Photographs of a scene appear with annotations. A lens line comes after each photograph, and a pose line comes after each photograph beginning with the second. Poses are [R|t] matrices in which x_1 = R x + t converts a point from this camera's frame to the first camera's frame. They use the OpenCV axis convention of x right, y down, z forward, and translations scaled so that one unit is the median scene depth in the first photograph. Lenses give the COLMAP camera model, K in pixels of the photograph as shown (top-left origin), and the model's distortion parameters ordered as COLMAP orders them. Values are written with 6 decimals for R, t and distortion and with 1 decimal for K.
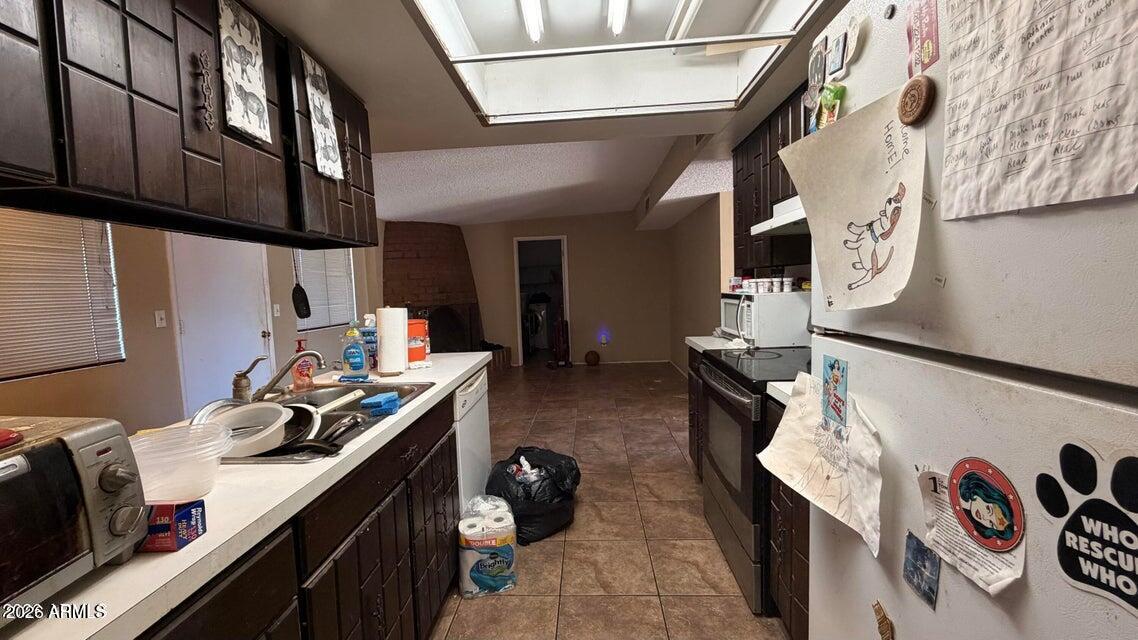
lens RADIAL K [[453.2, 0, 568.2], [0, 453.2, 318.4], [0, 0, 1]] dist [0.002101, -0.000132]
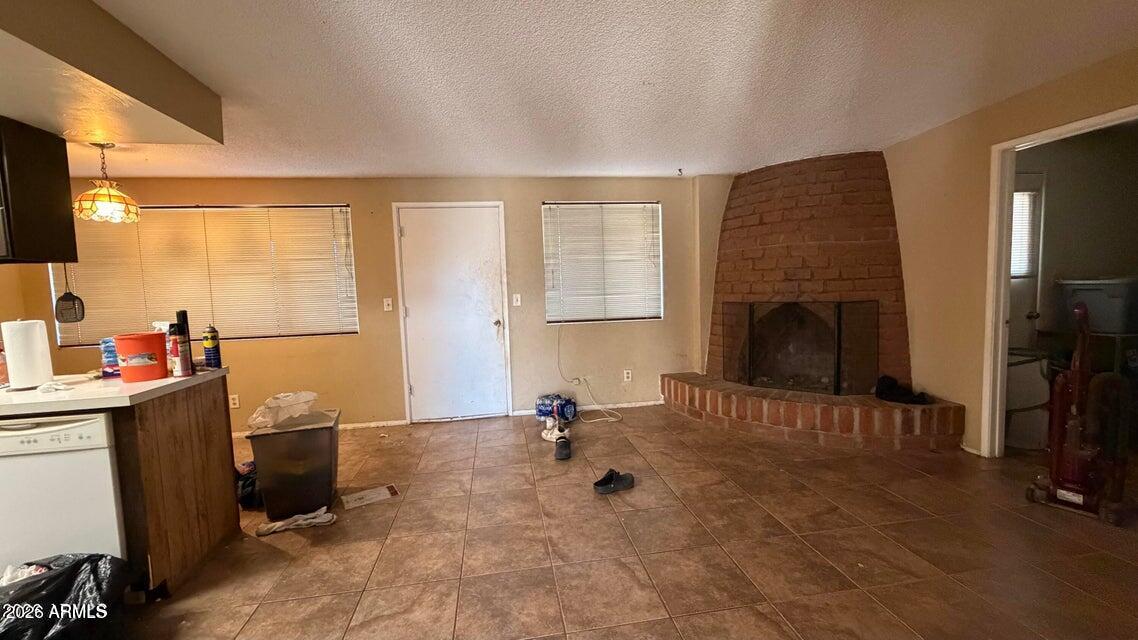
lens RADIAL K [[453.2, 0, 567.9], [0, 453.2, 319.7], [0, 0, 1]] dist [0.002101, -0.000132]
pose [[0.204132, 0.108464, -0.972916, 0.452513], [-0.042338, 0.993891, 0.101919, -0.101955], [0.978027, 0.020387, 0.207477, 1.131101]]
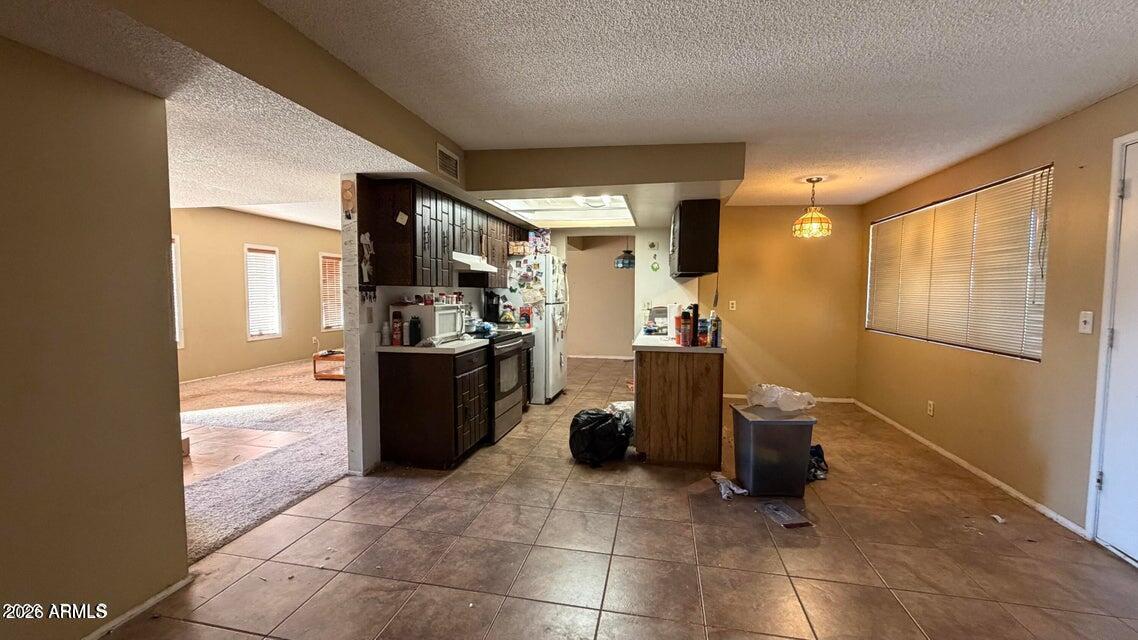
lens RADIAL K [[453.2, 0, 566.3], [0, 453.2, 318.6], [0, 0, 1]] dist [0.002101, -0.000132]
pose [[-0.986315, 0.025432, 0.162901, -0.147989], [0.045747, 0.991451, 0.122197, -0.125901], [-0.158401, 0.127976, -0.979046, 1.720510]]
